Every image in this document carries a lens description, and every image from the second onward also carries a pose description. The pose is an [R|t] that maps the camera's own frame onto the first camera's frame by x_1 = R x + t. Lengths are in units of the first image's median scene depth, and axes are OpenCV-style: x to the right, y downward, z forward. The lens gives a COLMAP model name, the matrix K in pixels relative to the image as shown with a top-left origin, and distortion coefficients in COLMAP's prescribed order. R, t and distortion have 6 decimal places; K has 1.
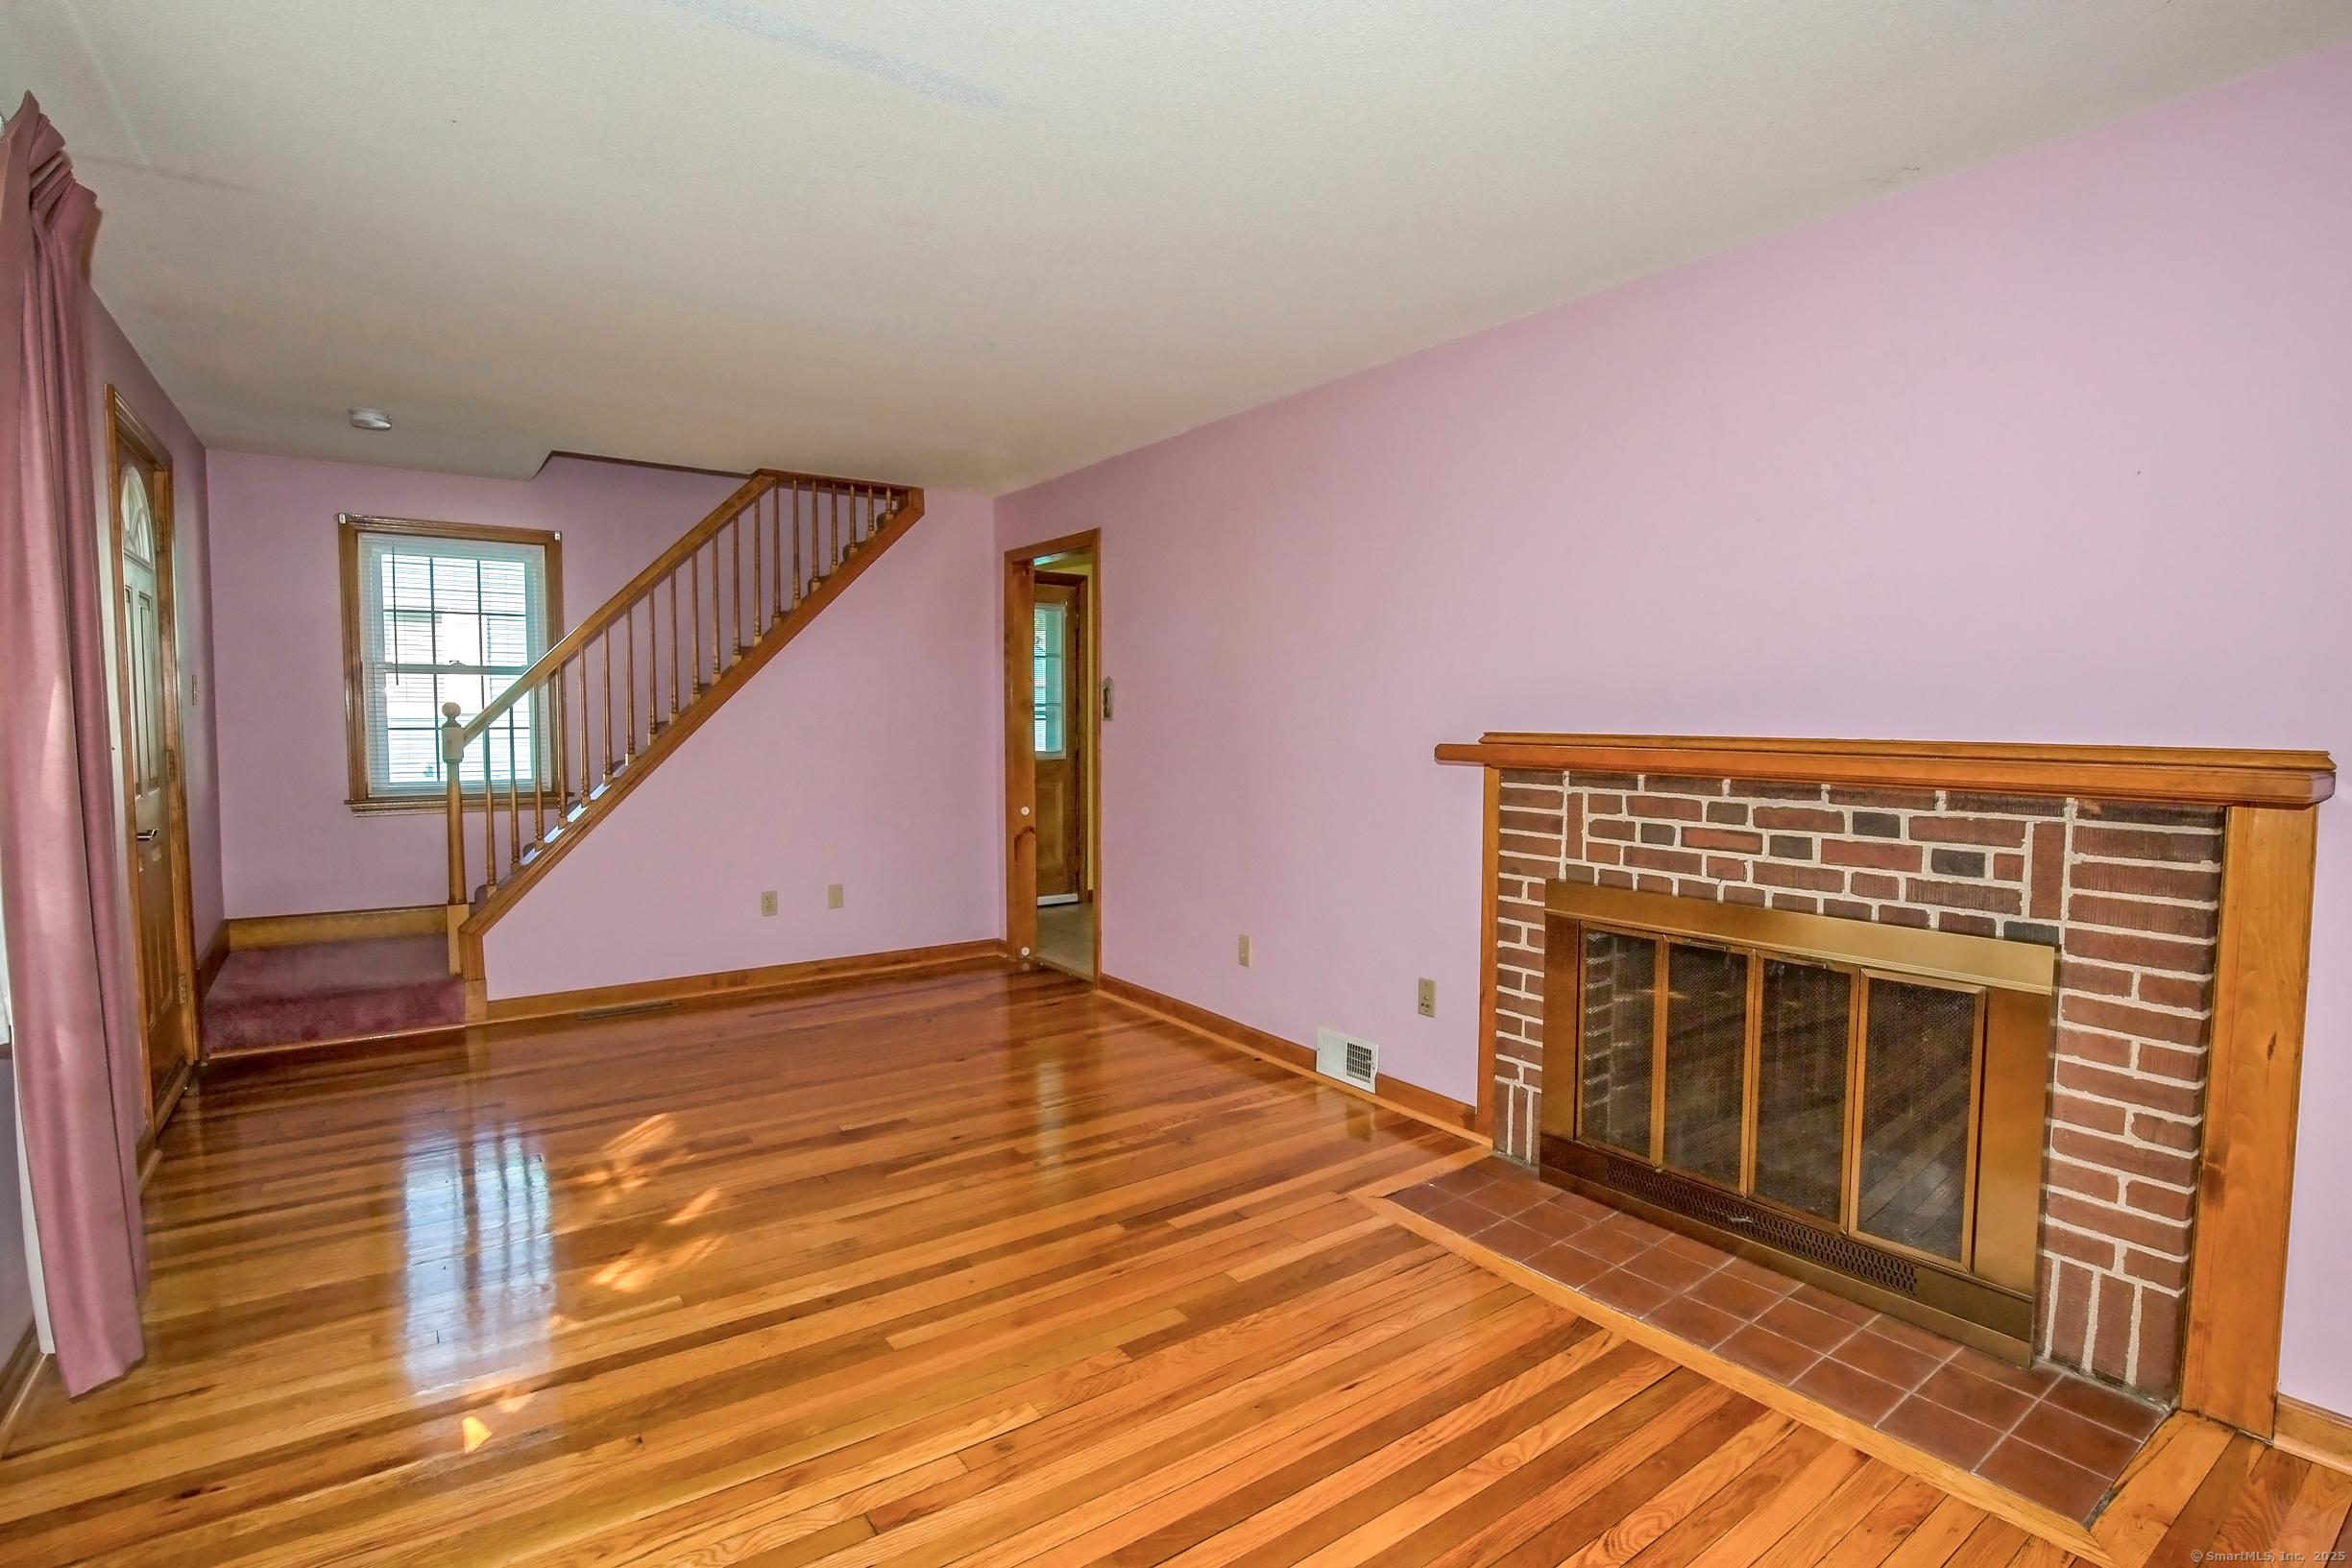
lens RADIAL K [[1091.2, 0, 1179.1], [0, 1091.2, 783.0], [0, 0, 1]] dist [-0.020321, 0.000837]
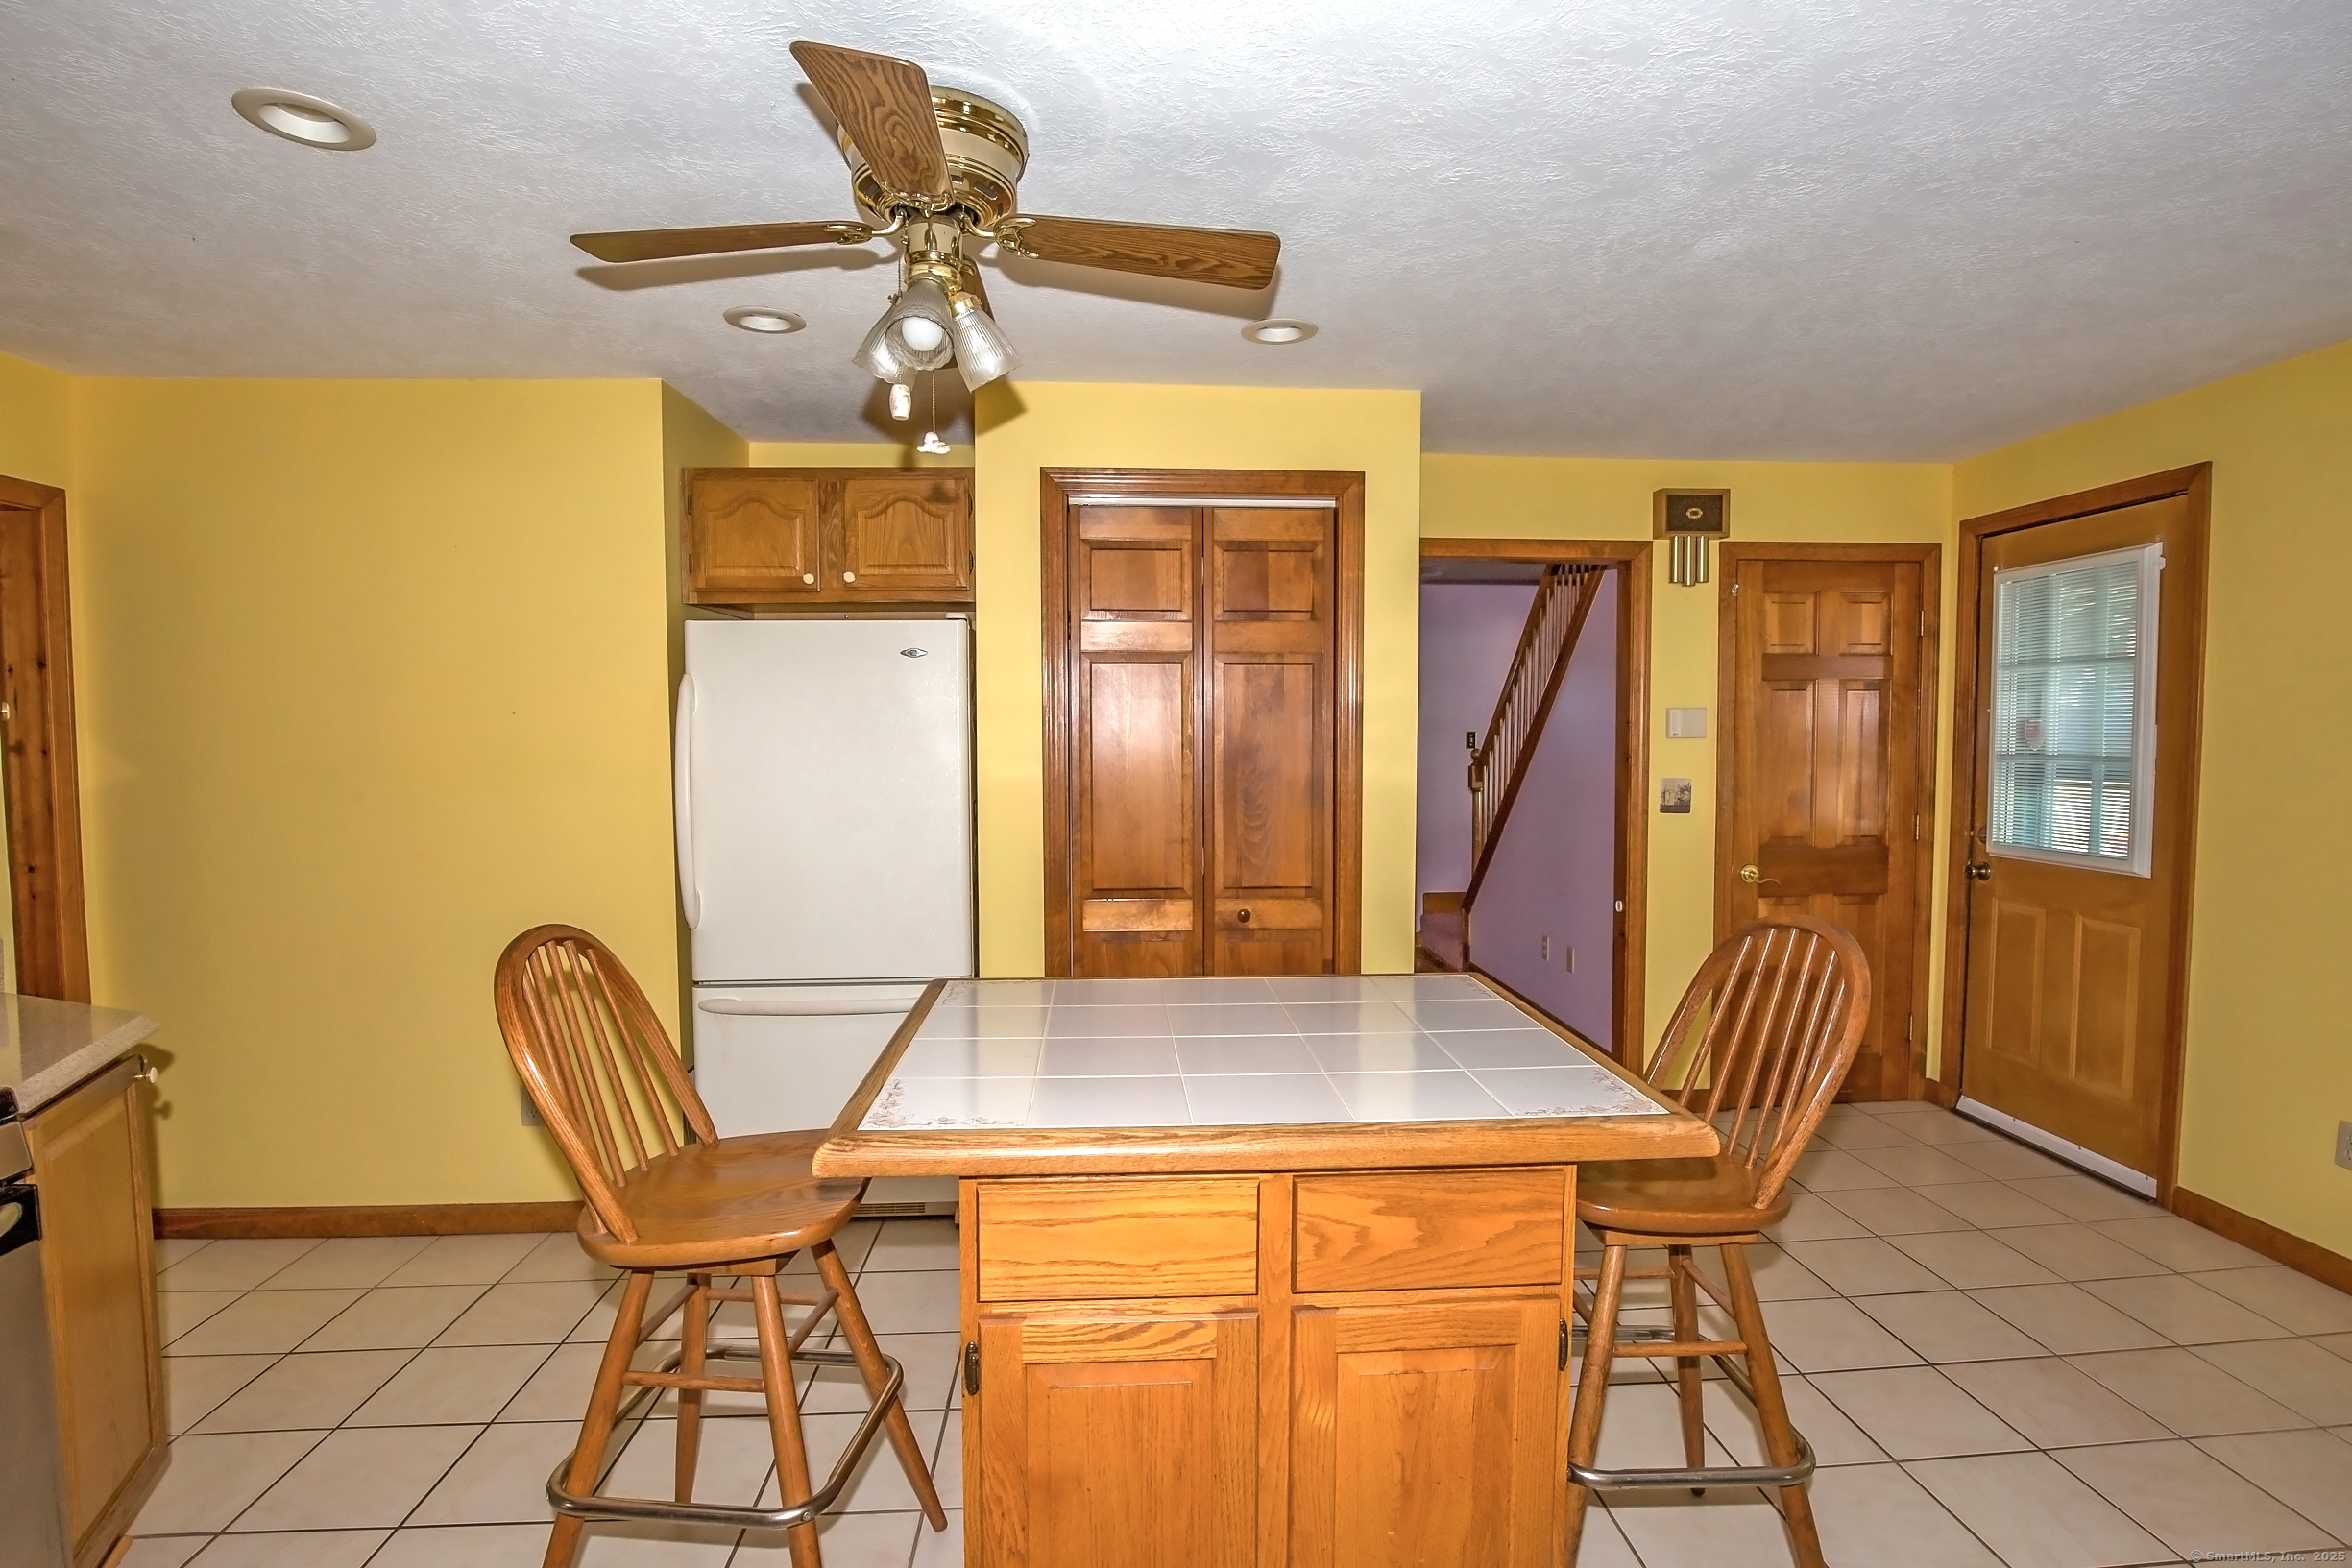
lens RADIAL K [[1091.2, 0, 1179.1], [0, 1091.2, 783.0], [0, 0, 1]] dist [-0.020321, 0.000837]
pose [[-0.522649, 0.042771, -0.851475, 0.491666], [-0.050583, 0.995426, 0.081051, -0.078249], [0.851046, 0.085432, -0.518094, 0.885596]]
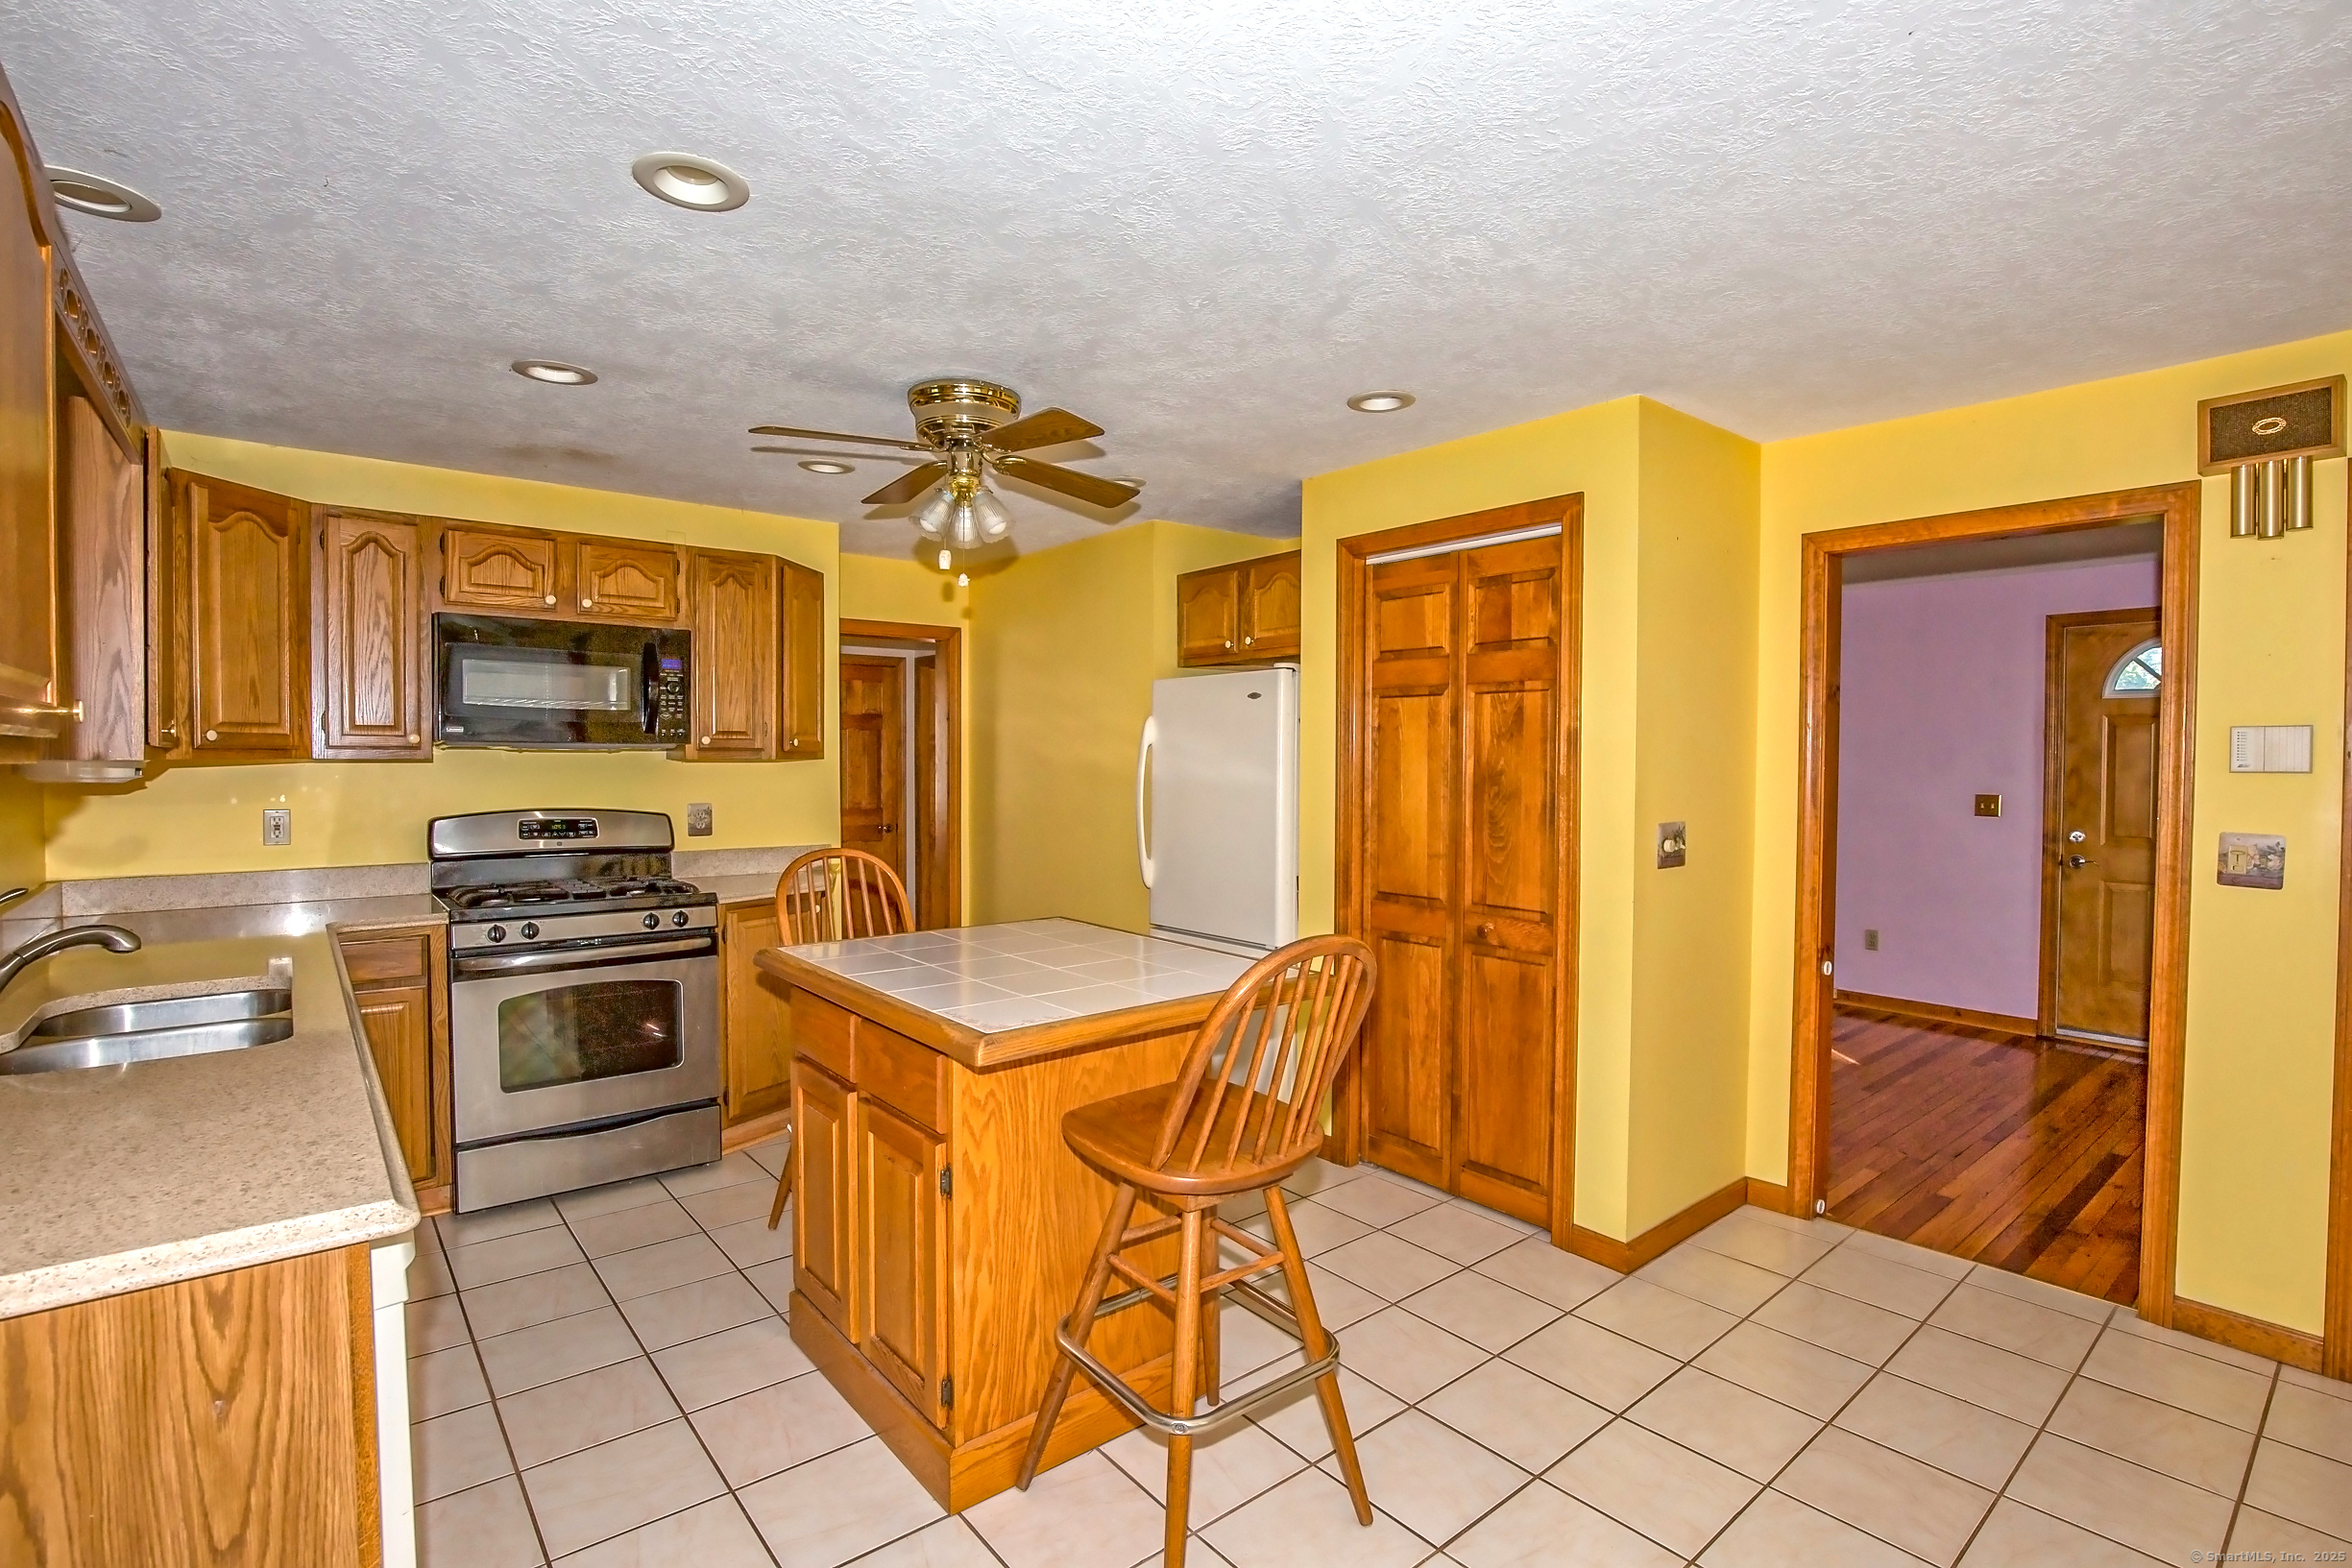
lens RADIAL K [[1107.6, 0, 1176.0], [0, 1107.6, 784.0], [0, 0, 1]] dist [-0.028616, 0.001877]
pose [[-0.996295, -0.006319, -0.085774, 0.126275], [-0.013268, 0.996651, 0.080694, -0.096415], [0.084977, 0.081533, -0.993041, 1.305407]]
